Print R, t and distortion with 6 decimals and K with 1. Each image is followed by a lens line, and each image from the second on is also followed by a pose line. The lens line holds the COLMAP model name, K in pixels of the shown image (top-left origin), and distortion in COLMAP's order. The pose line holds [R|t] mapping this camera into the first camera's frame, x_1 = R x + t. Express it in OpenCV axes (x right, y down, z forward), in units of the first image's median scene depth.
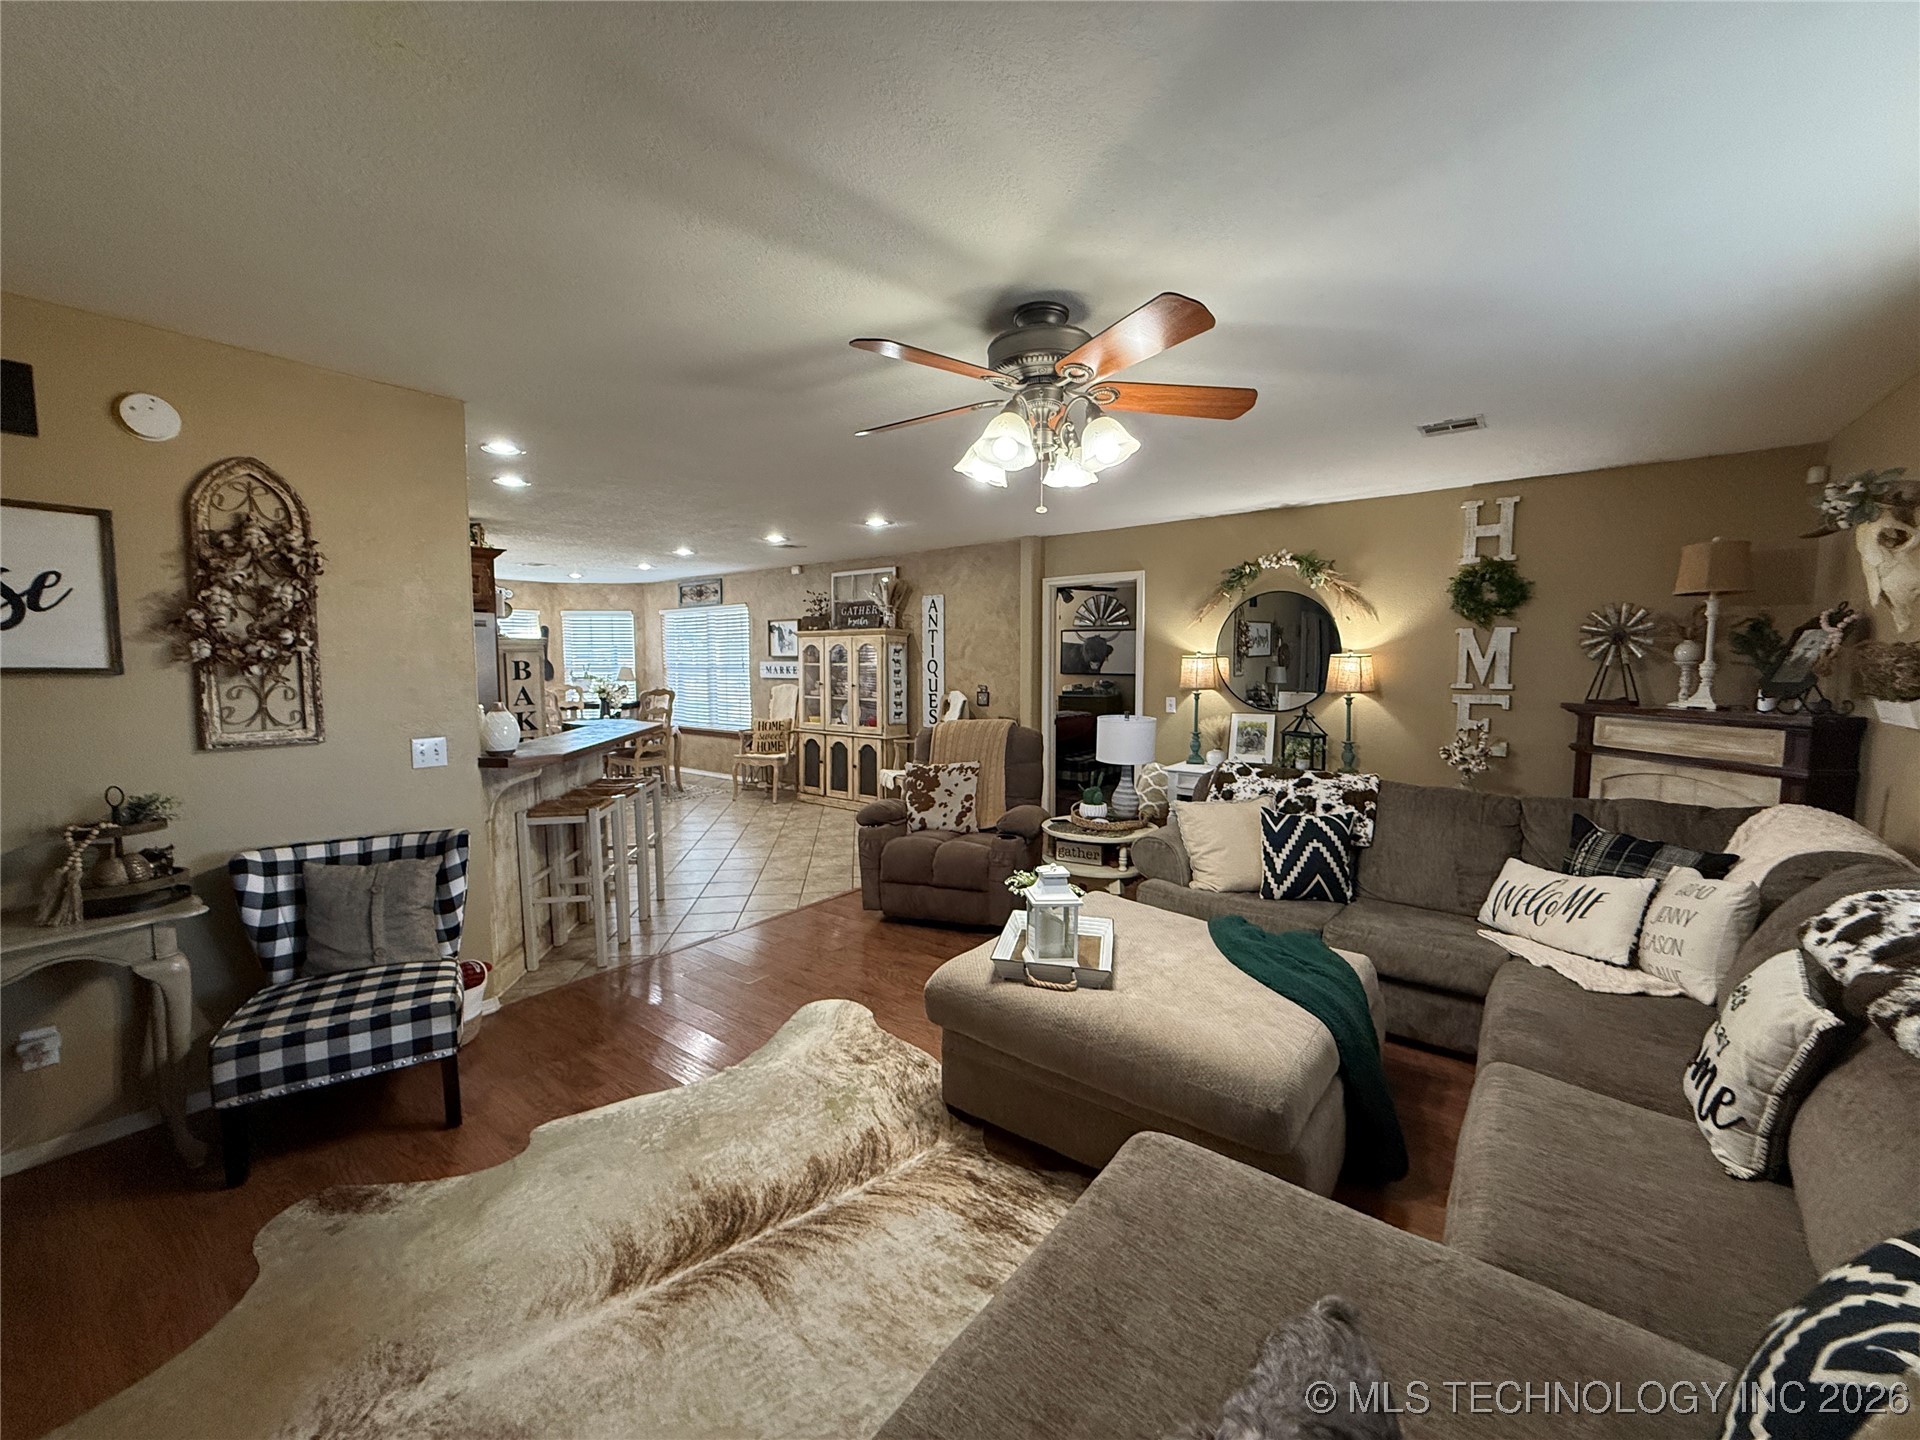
lens RADIAL K [[760.3, 0, 960.2], [0, 760.3, 718.6], [0, 0, 1]] dist [-0.000168, -0.000206]
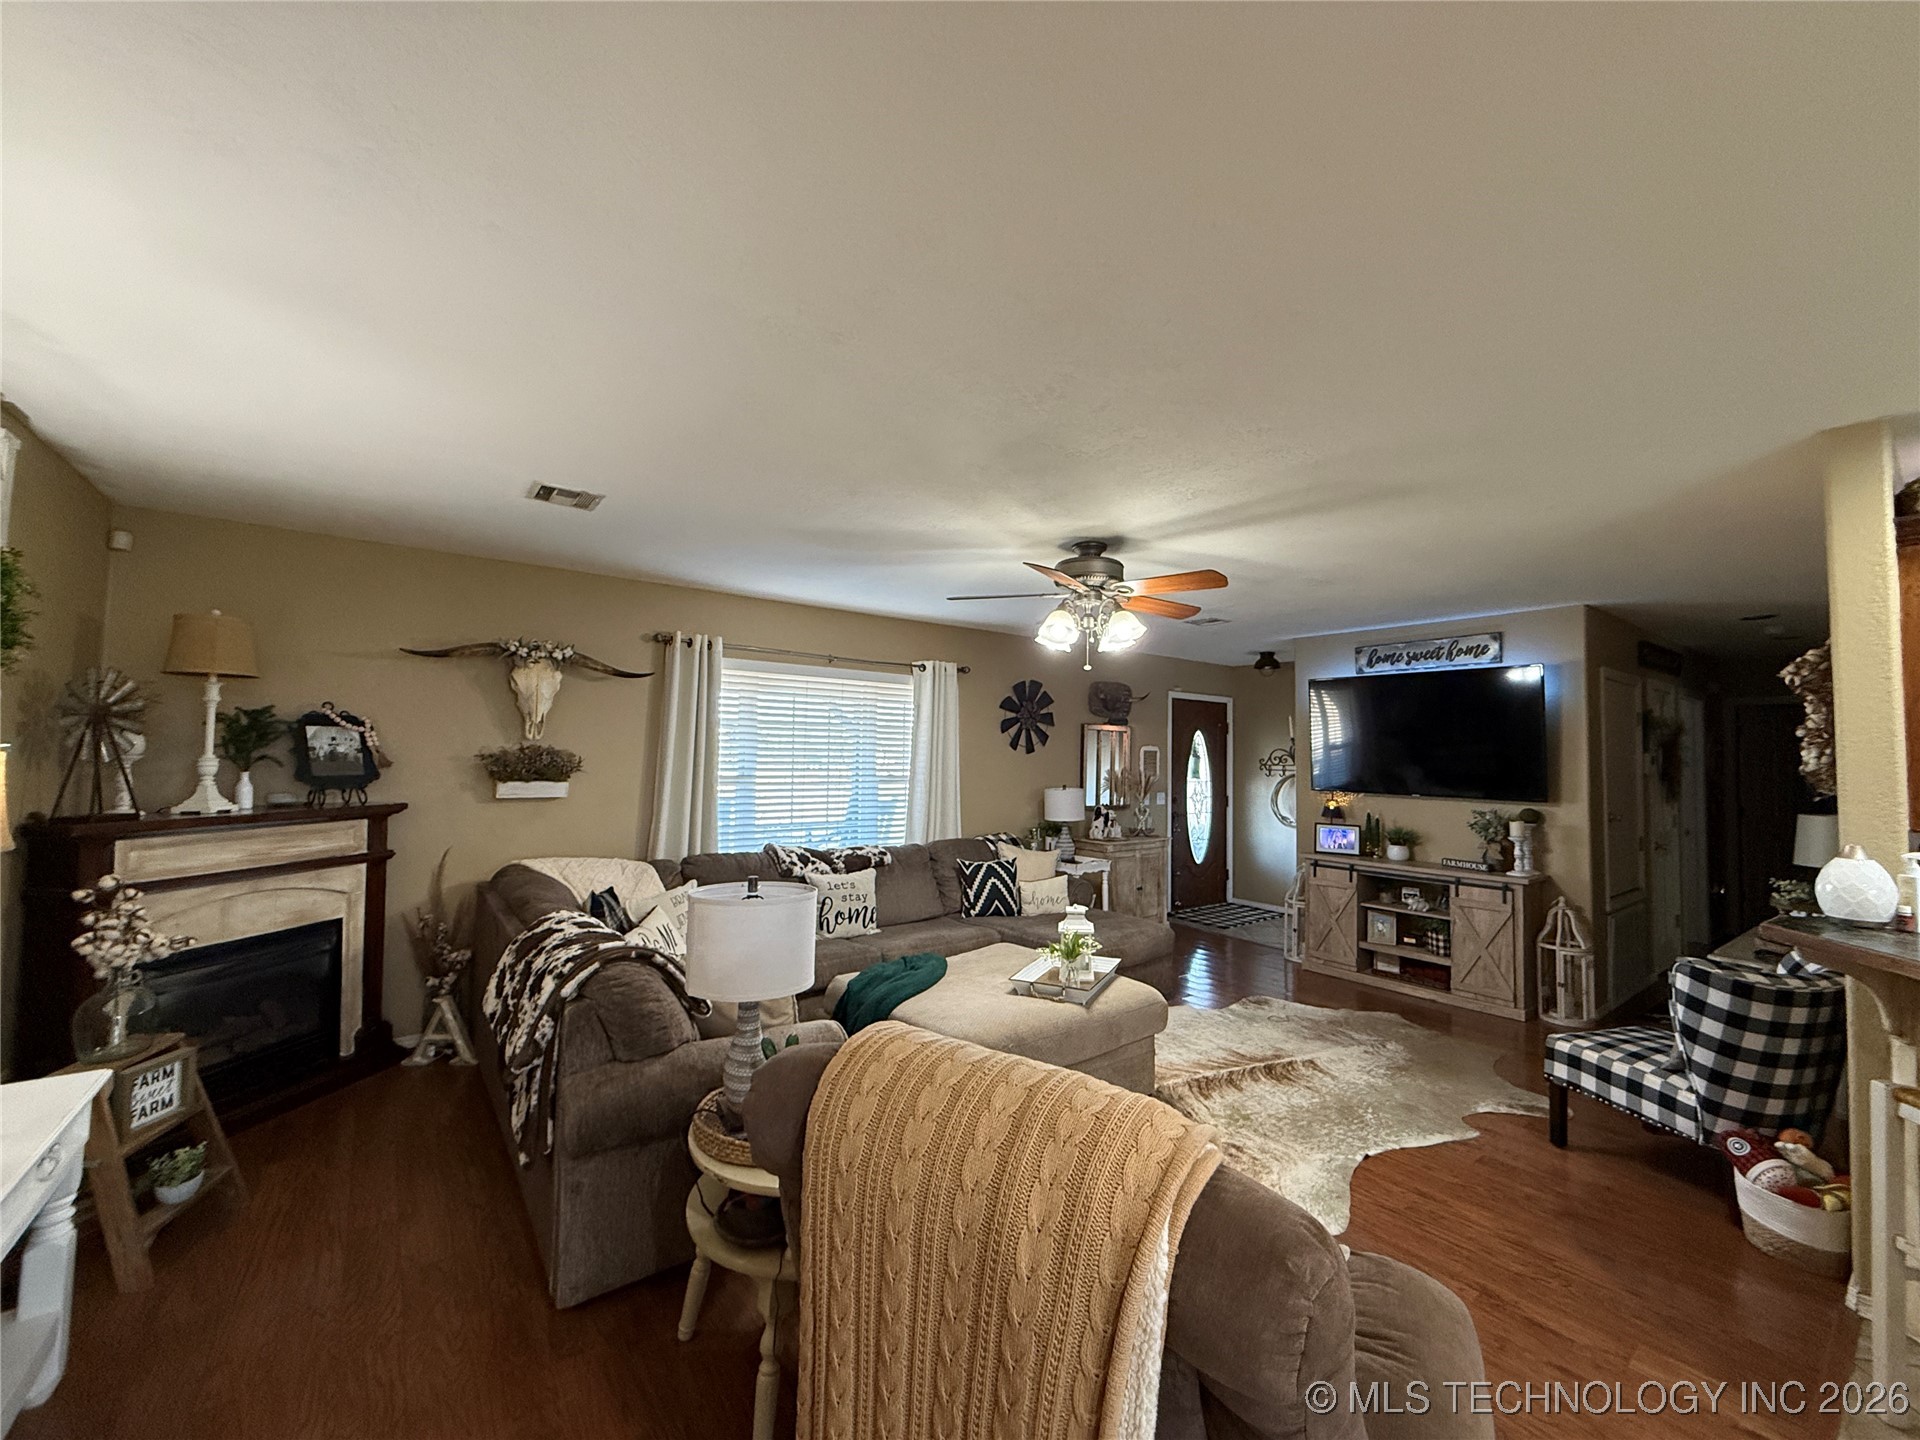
lens RADIAL K [[760.3, 0, 956.8], [0, 760.3, 716.7], [0, 0, 1]] dist [-0.000168, -0.000206]
pose [[-0.964354, 0.000927, 0.264612, -0.032854], [0.007046, 0.999729, 0.022173, -0.149740], [-0.264520, 0.023247, -0.964100, 1.817683]]
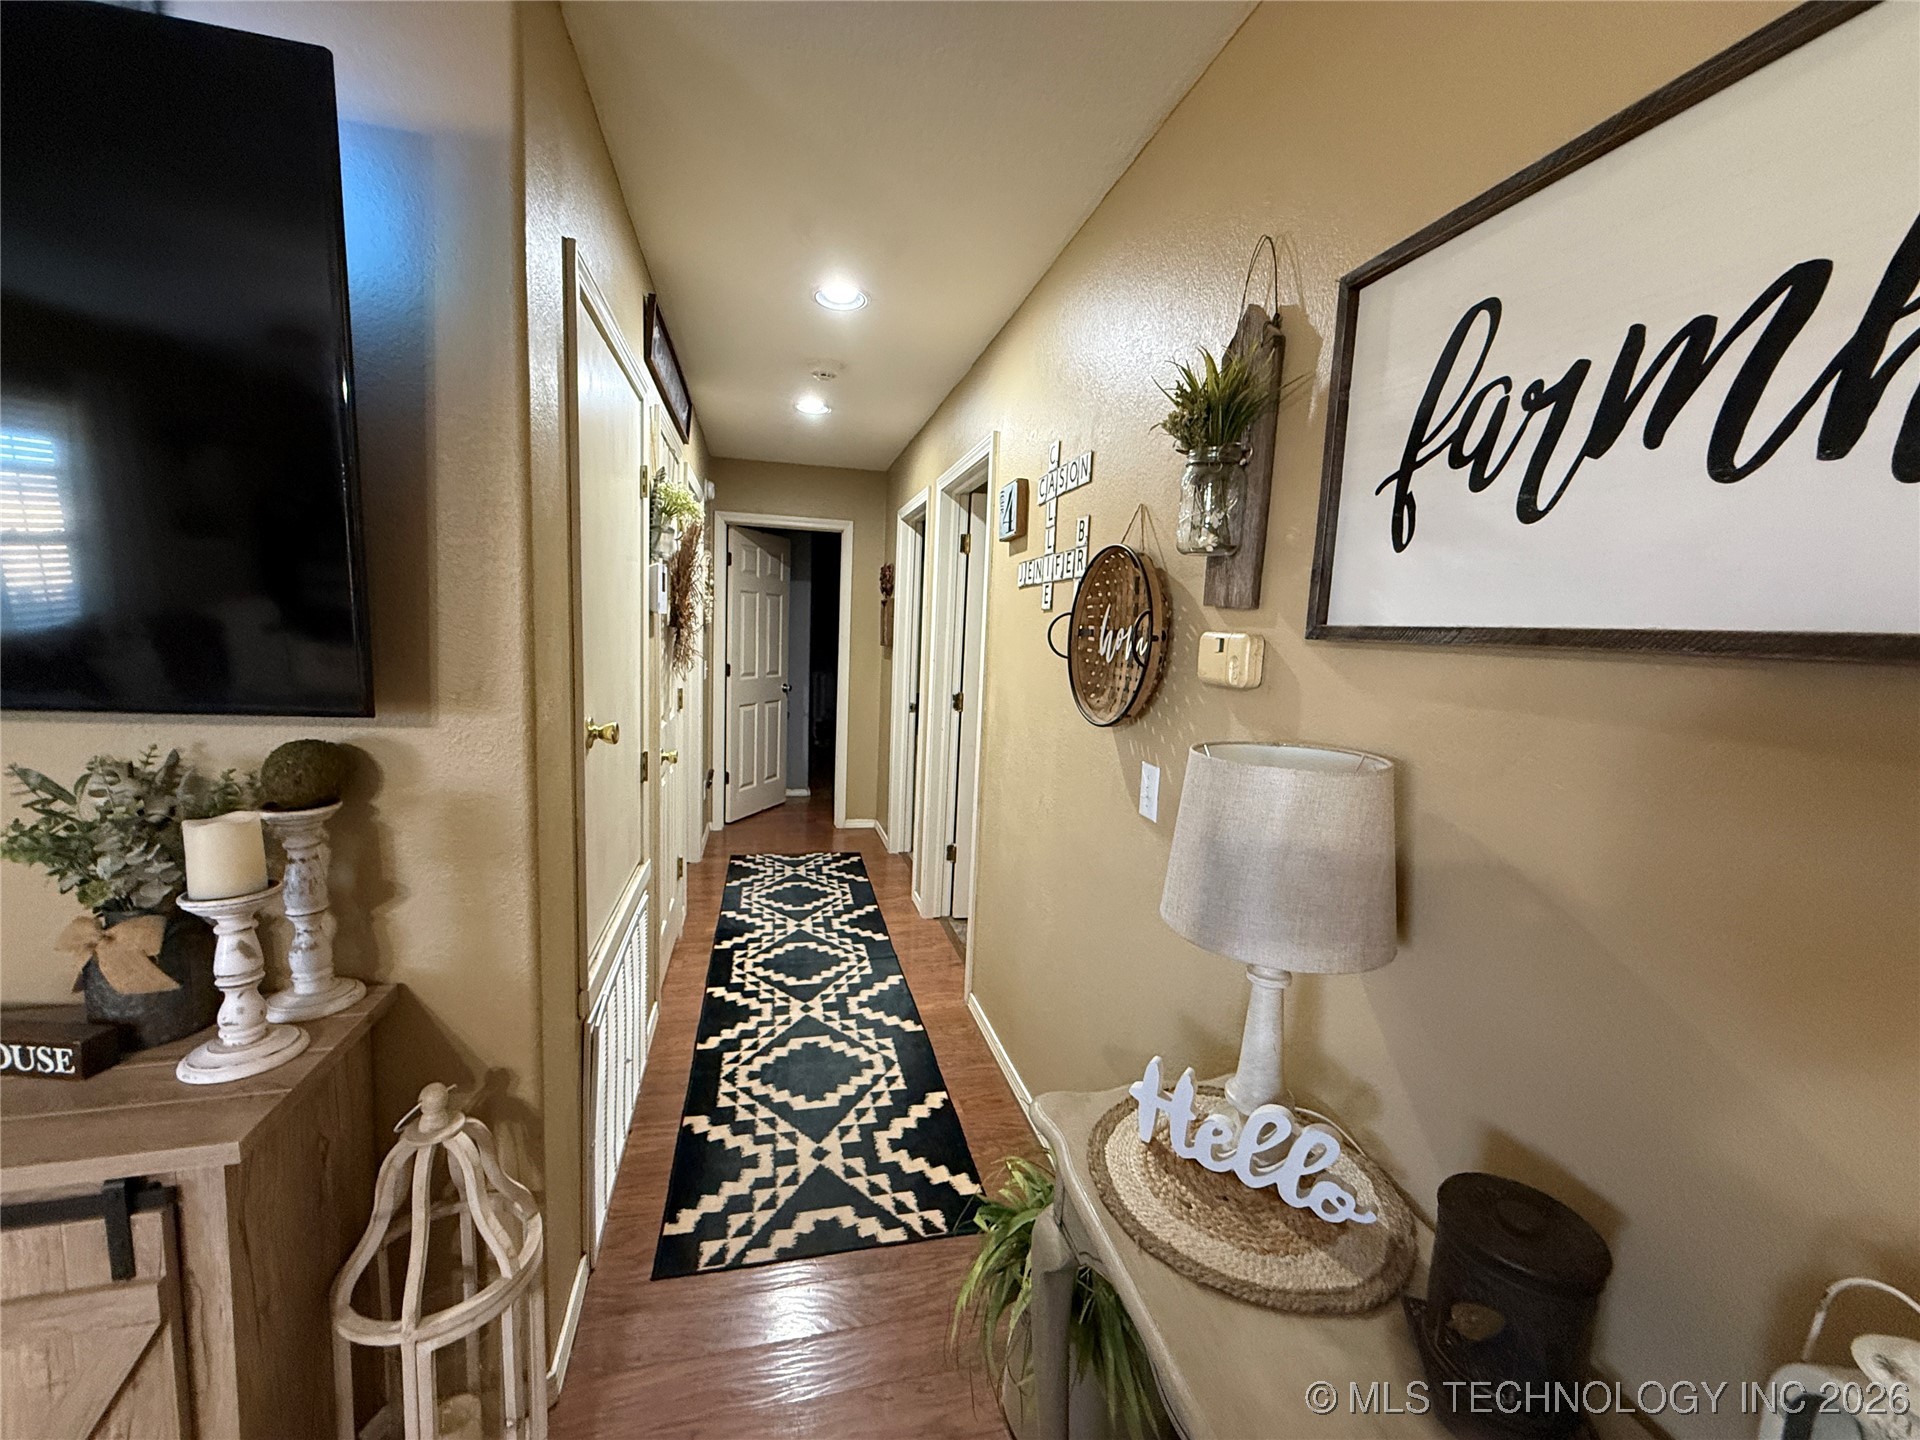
lens RADIAL K [[760.3, 0, 962.2], [0, 760.3, 721.0], [0, 0, 1]] dist [-0.000168, -0.000206]
pose [[-0.615799, 0.072737, -0.784539, -0.628720], [-0.105969, 0.979037, 0.173947, -0.031414], [0.780745, 0.190253, -0.595182, 0.538809]]
